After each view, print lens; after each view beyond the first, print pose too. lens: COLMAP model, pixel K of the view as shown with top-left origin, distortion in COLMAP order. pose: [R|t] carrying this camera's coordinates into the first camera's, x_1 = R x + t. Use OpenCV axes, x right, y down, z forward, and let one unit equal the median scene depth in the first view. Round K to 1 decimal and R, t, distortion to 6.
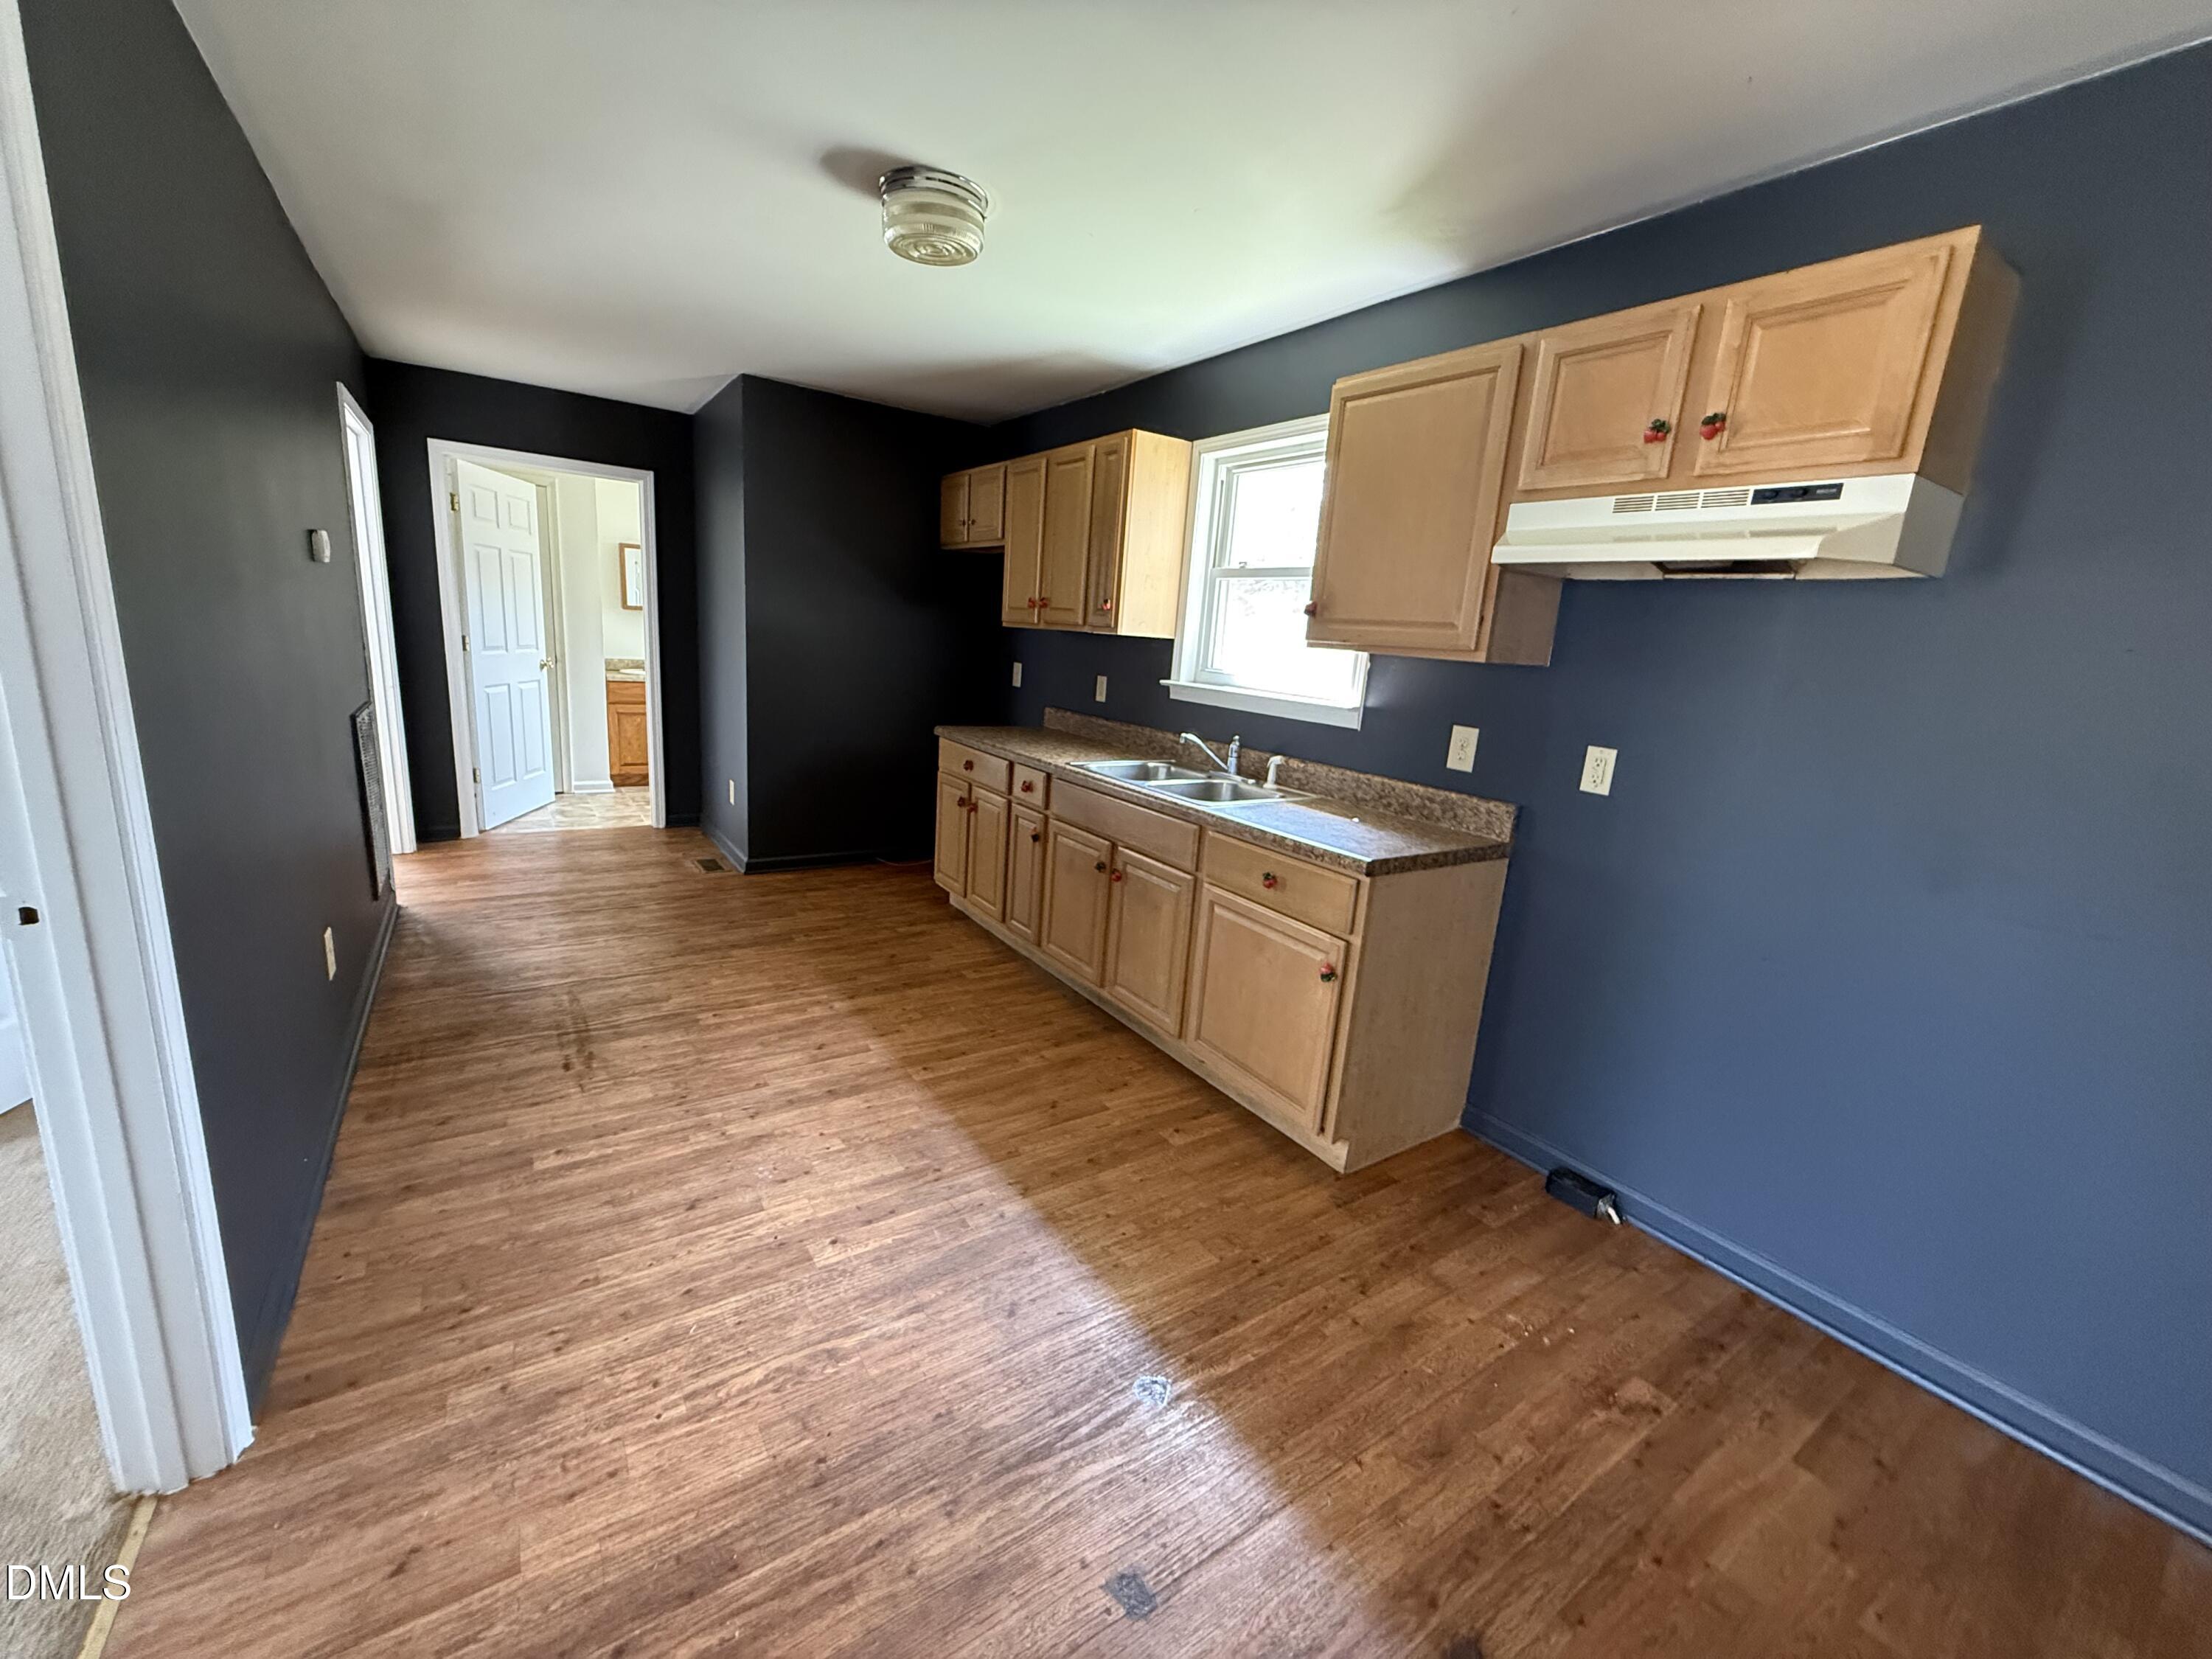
lens RADIAL K [[883.2, 0, 1100.1], [0, 883.2, 826.8], [0, 0, 1]] dist [0.000749, 0.000039]
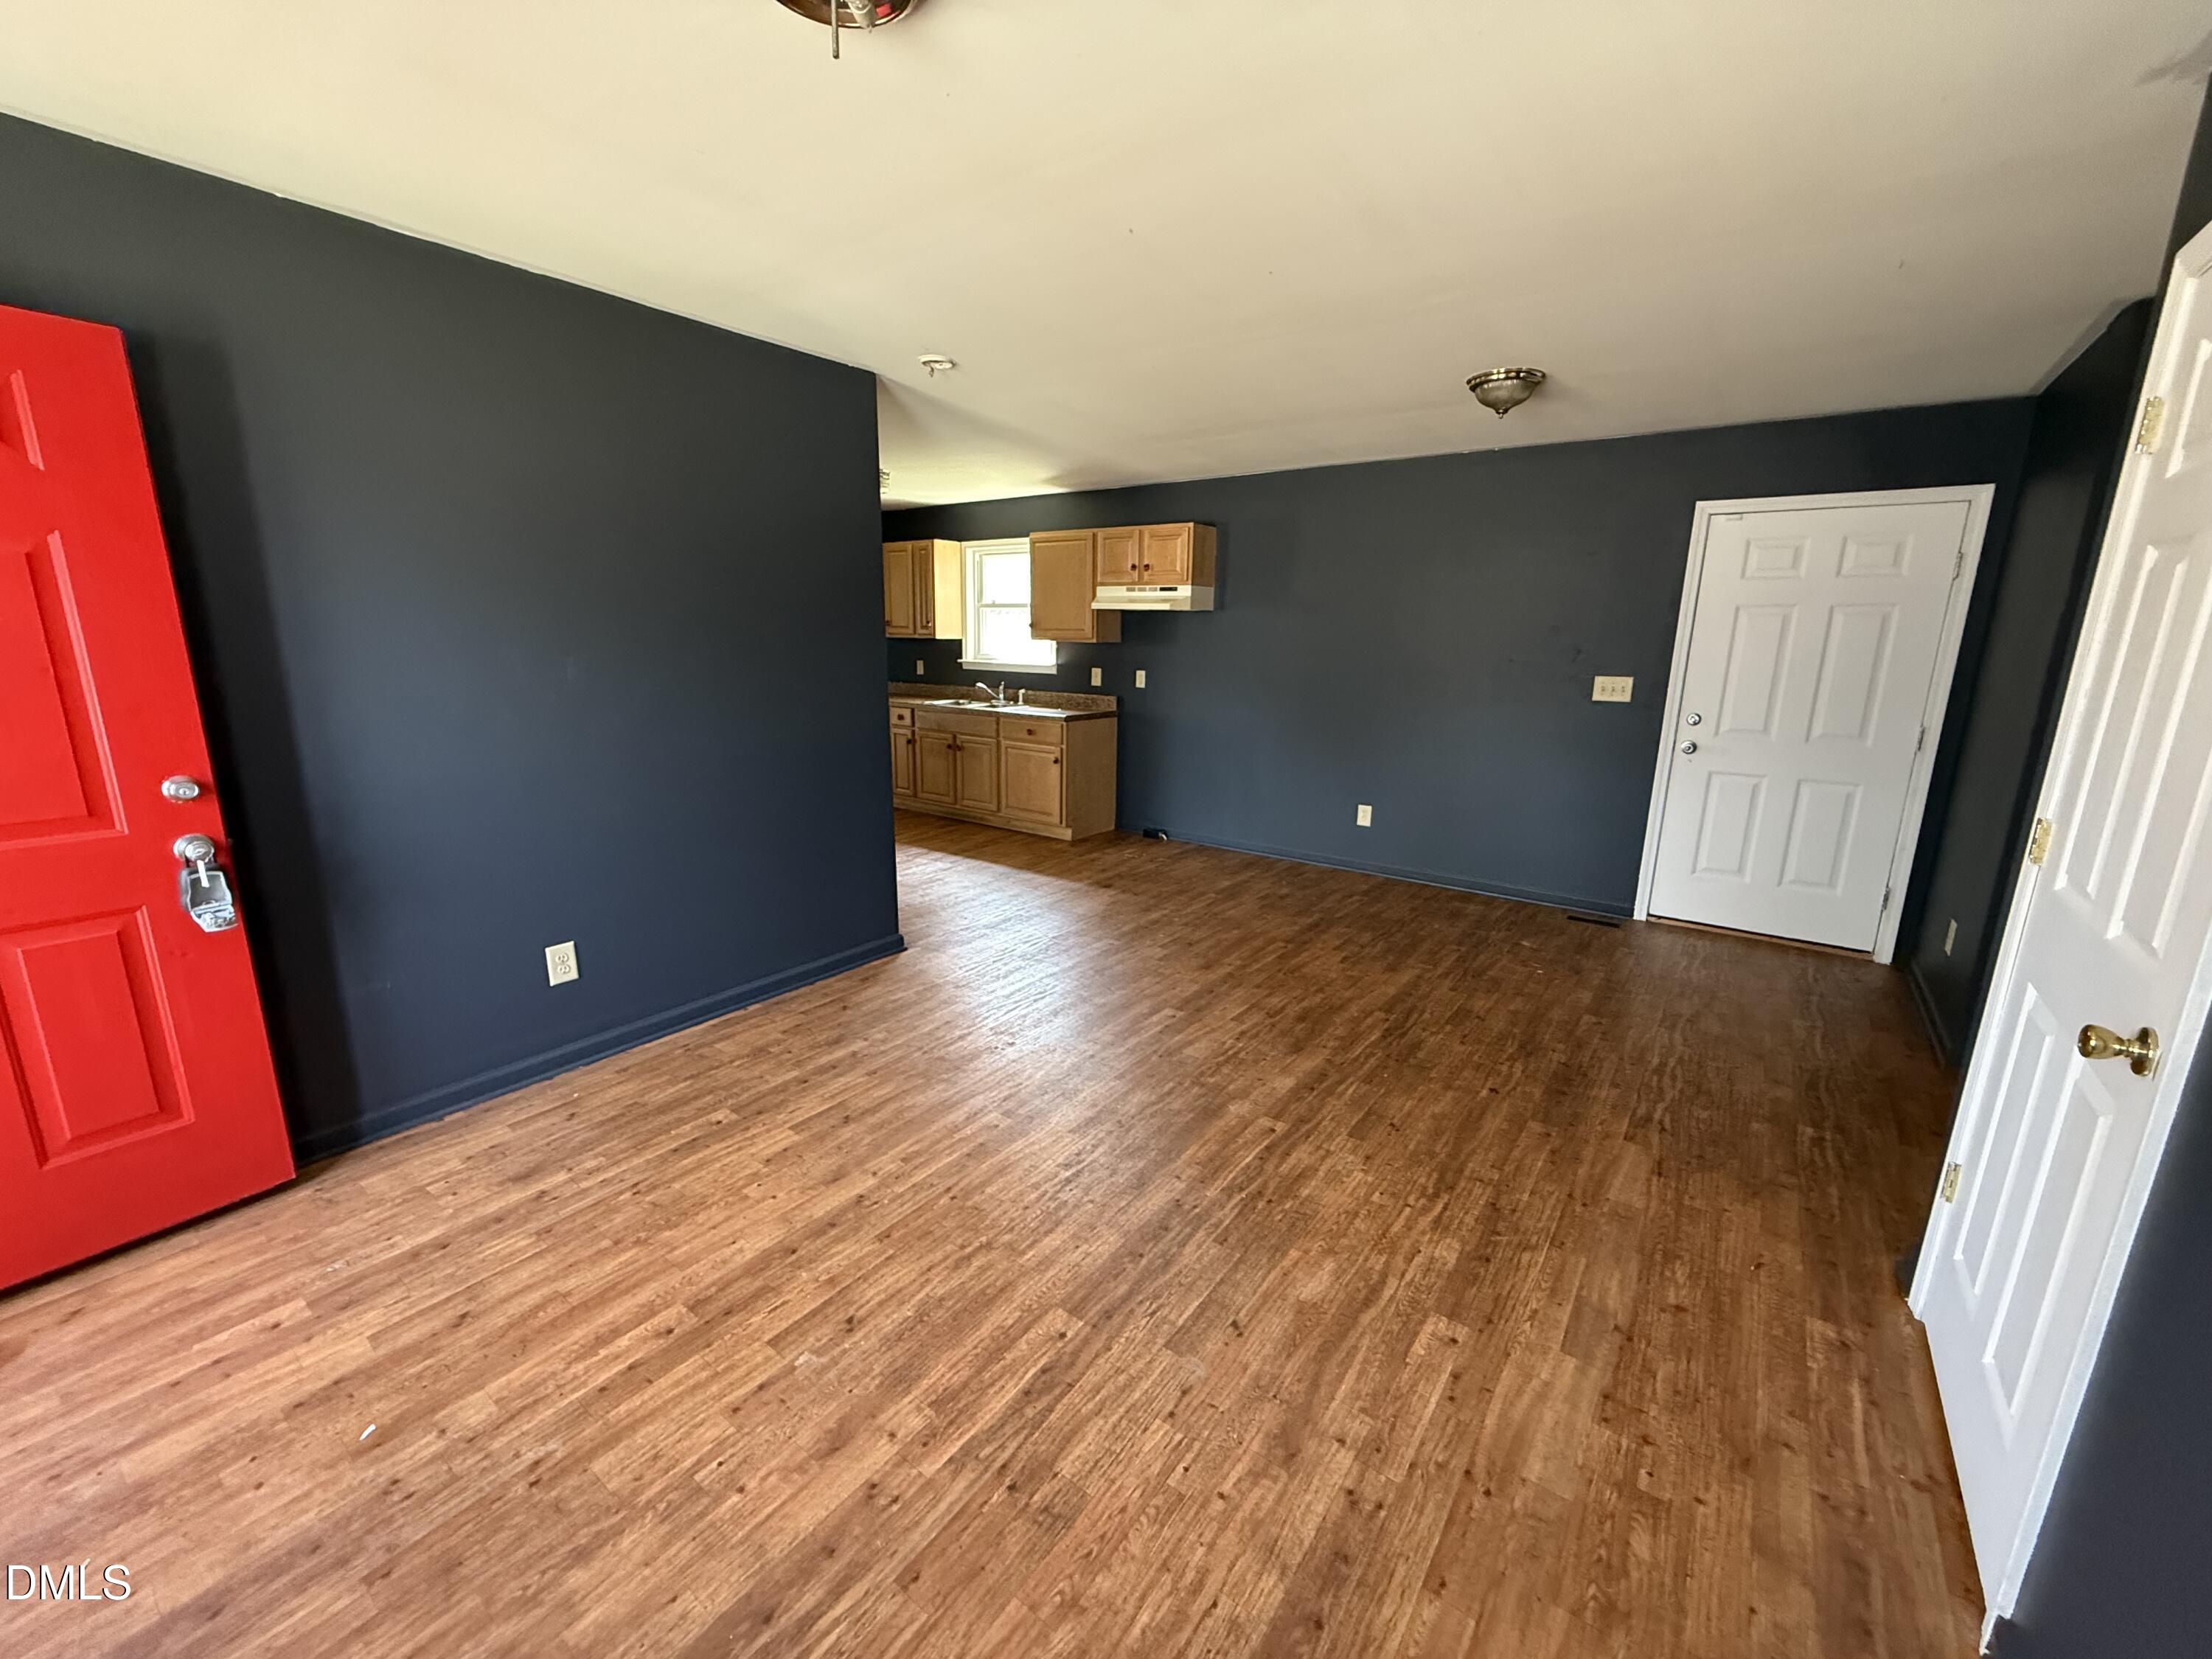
lens RADIAL K [[883.2, 0, 1106.5], [0, 883.2, 835.6], [0, 0, 1]] dist [0.000749, 0.000039]
pose [[0.940130, -0.123598, 0.317616, -0.418752], [0.117831, 0.992330, 0.037383, 0.269645], [-0.319800, 0.002280, 0.947482, -1.394659]]
